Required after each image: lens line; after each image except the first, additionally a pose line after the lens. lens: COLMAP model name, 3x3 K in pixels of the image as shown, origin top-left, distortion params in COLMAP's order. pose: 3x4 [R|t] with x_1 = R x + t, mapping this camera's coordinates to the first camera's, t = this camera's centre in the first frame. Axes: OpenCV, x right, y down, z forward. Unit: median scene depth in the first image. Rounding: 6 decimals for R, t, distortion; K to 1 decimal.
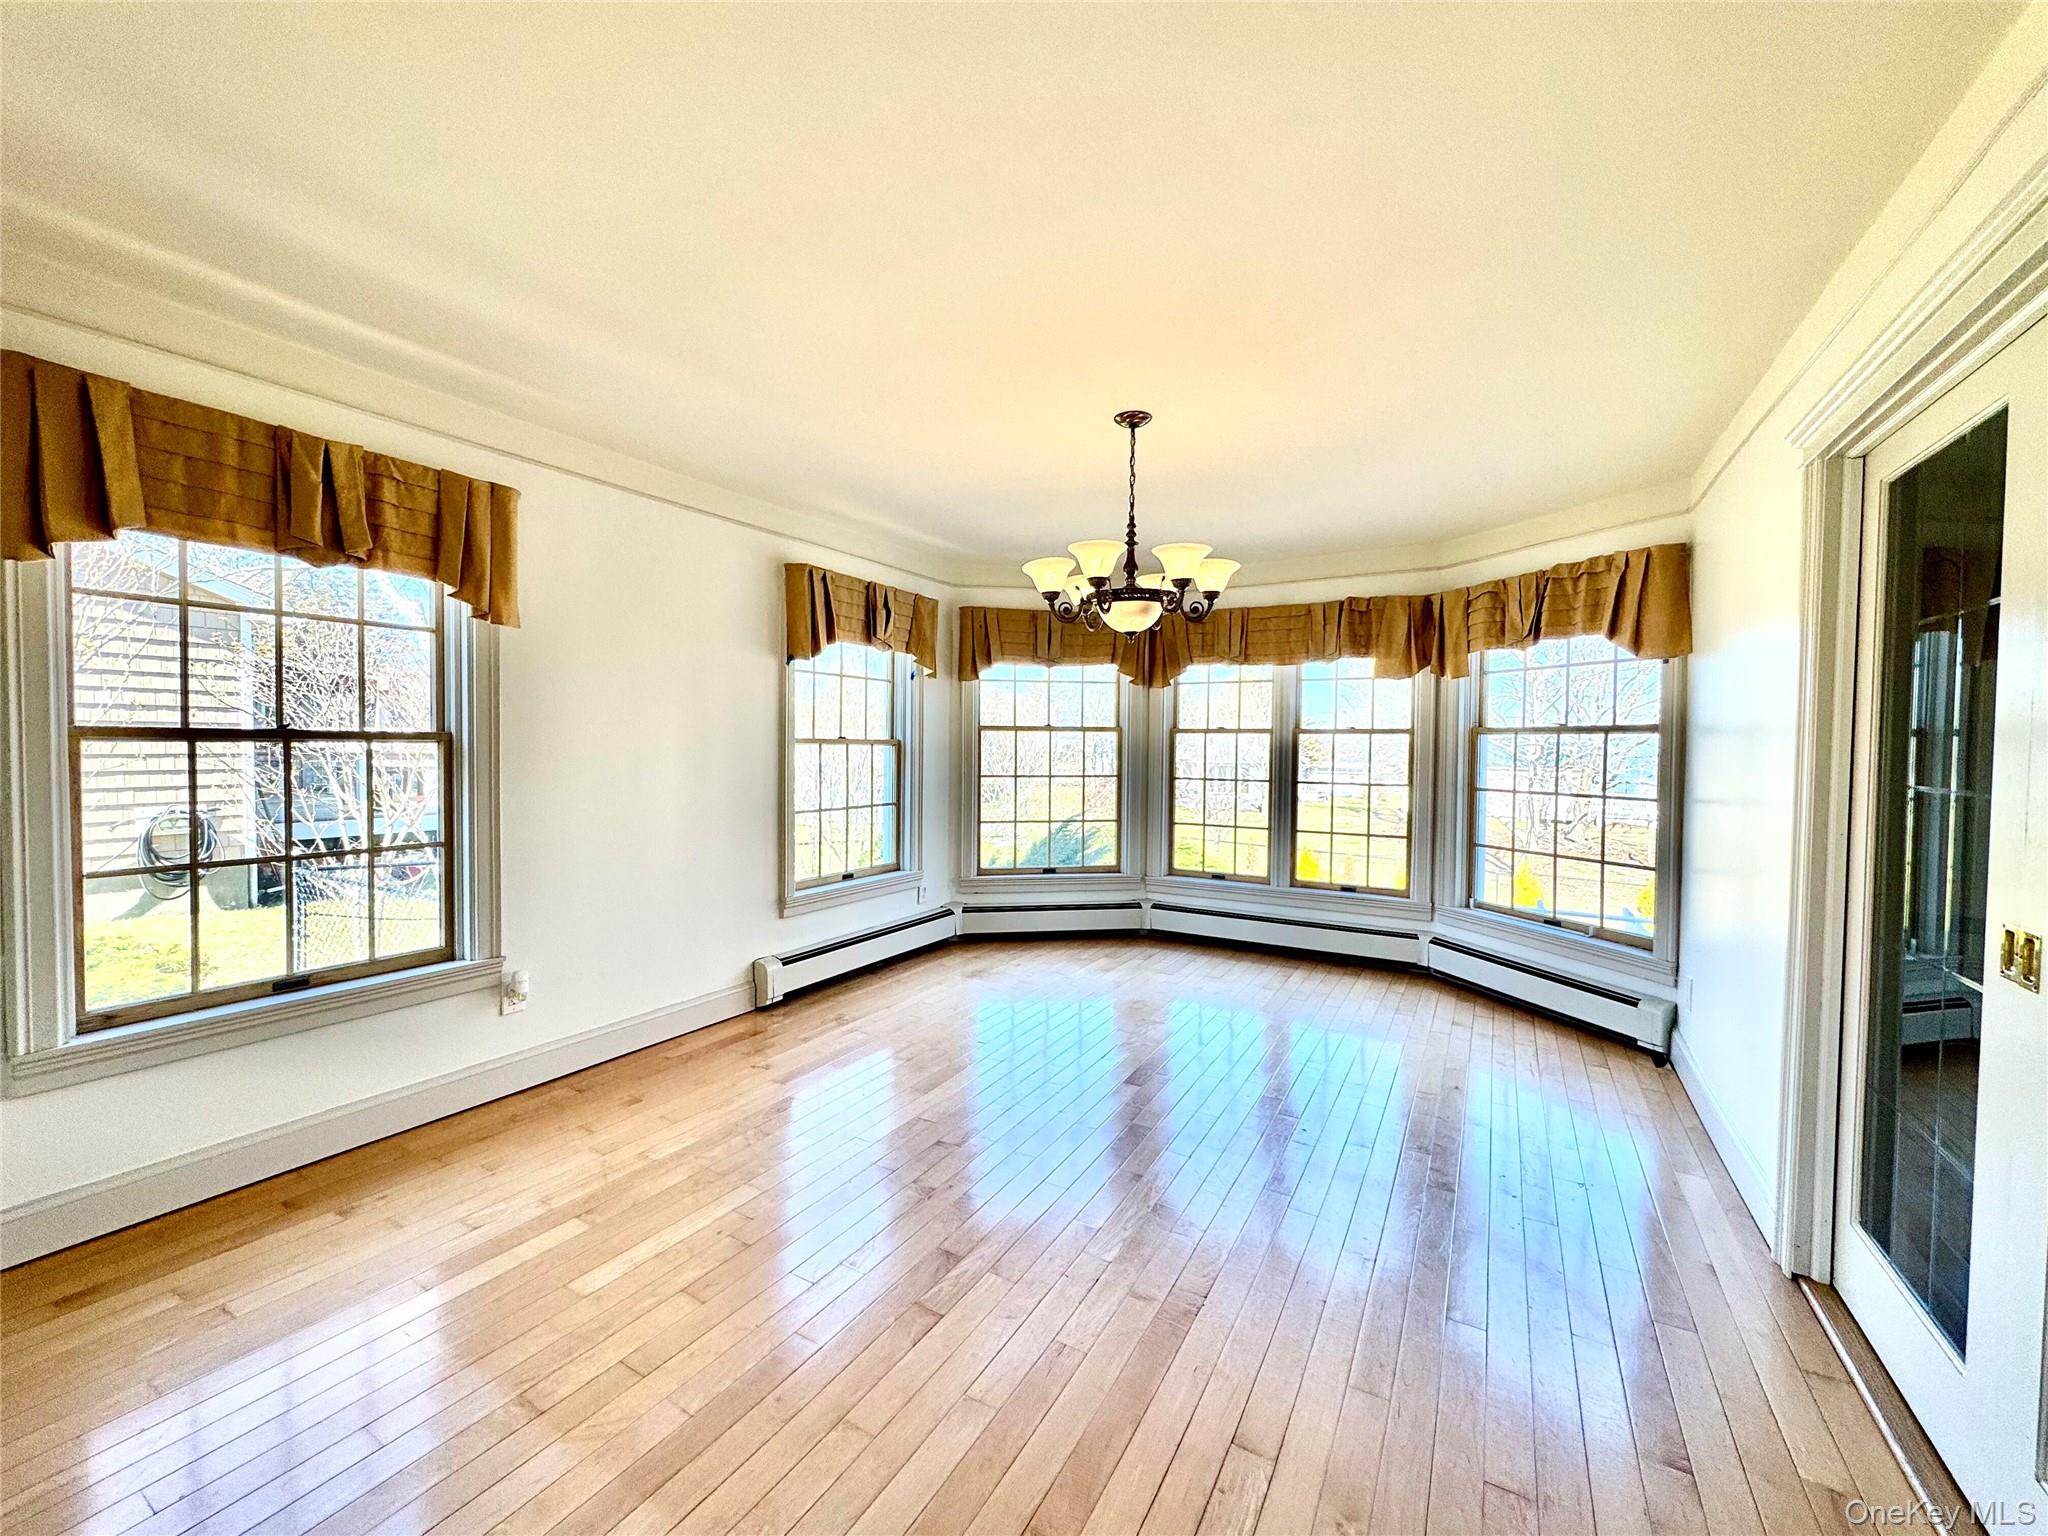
lens RADIAL K [[822.8, 0, 1014.8], [0, 822.8, 765.8], [0, 0, 1]] dist [0.002983, -0.000285]
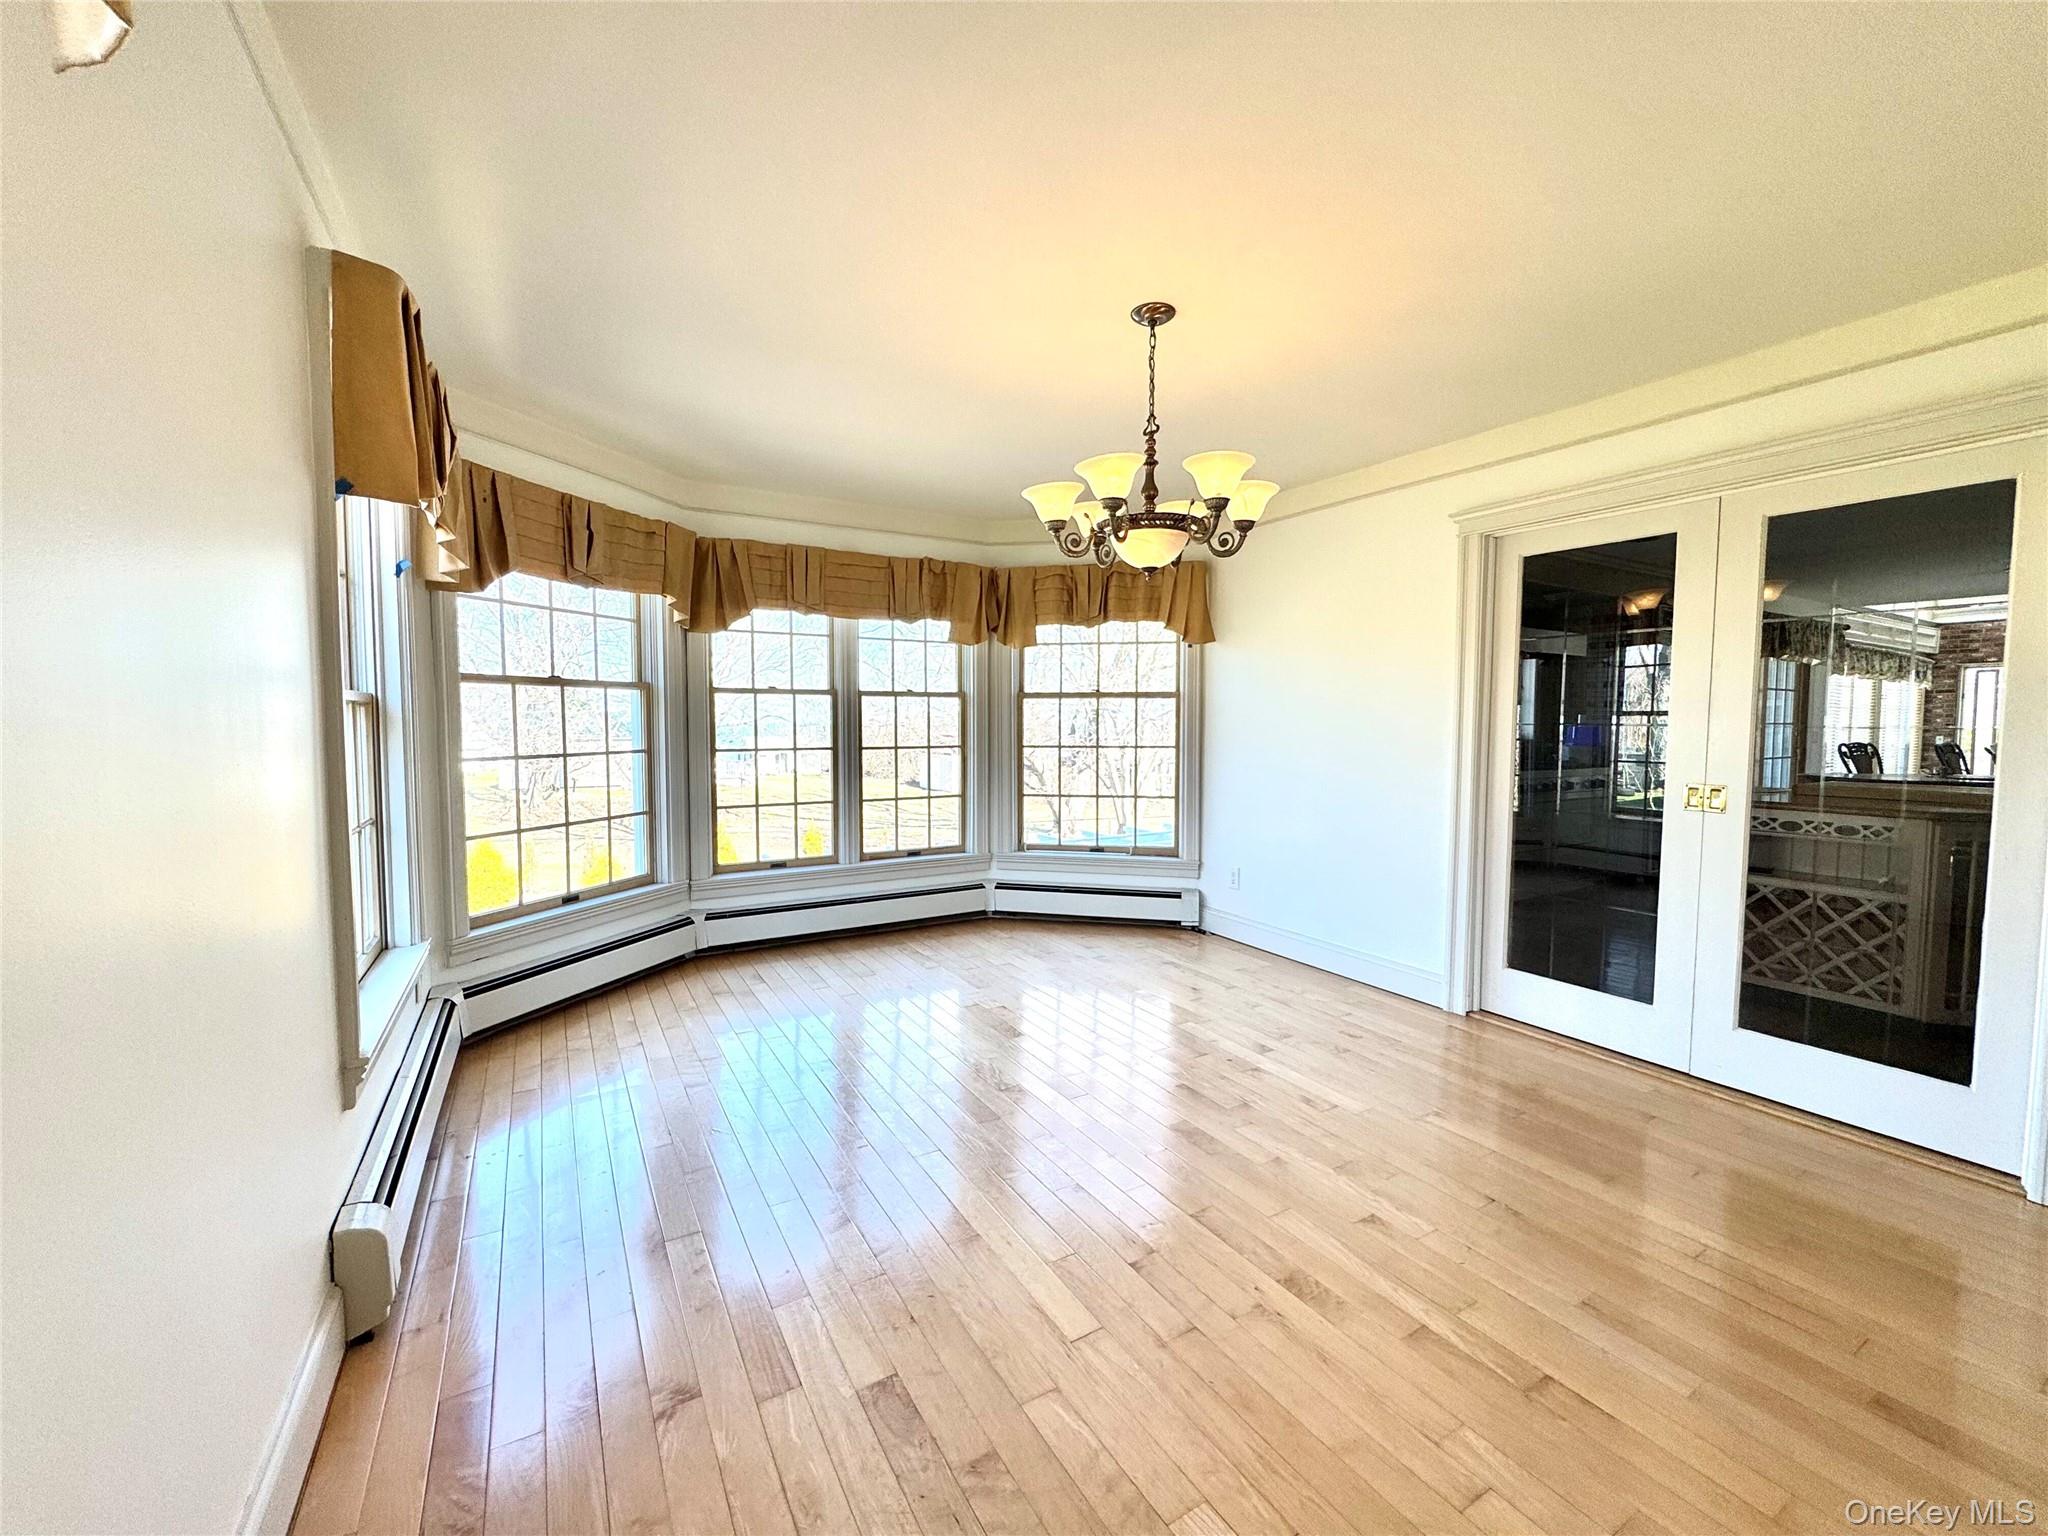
lens RADIAL K [[822.8, 0, 1011.9], [0, 822.8, 767.7], [0, 0, 1]] dist [0.002983, -0.000285]
pose [[0.478609, -0.059084, 0.876038, -0.397637], [0.025027, 0.998246, 0.053654, -0.003742], [-0.877672, -0.003754, 0.479248, 0.415306]]
